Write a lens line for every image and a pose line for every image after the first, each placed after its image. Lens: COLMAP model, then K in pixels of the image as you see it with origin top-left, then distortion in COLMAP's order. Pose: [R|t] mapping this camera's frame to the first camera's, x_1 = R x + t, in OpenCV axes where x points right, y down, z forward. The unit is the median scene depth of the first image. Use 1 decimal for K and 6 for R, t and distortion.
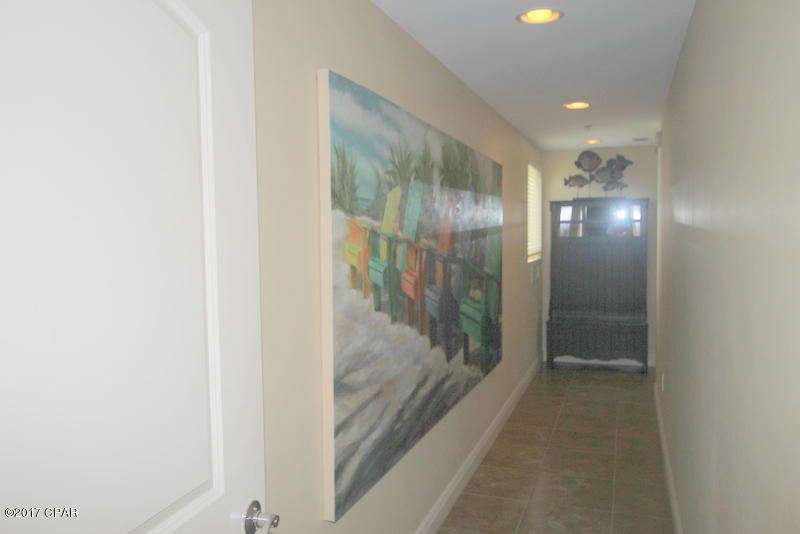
lens RADIAL K [[635.6, 0, 400.0], [0, 635.6, 267.0], [0, 0, 1]] dist [0.000003, -0.000576]
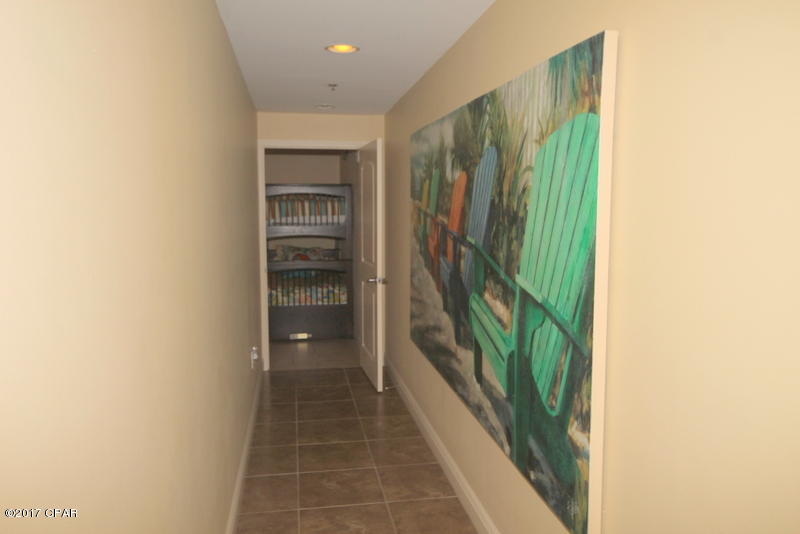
lens RADIAL K [[635.6, 0, 400.0], [0, 635.6, 267.0], [0, 0, 1]] dist [0.000003, -0.000576]
pose [[-0.868068, 0.061587, -0.492610, 0.683508], [-0.015832, 0.988336, 0.151463, -0.124754], [0.496193, 0.139280, -0.856968, 1.936413]]
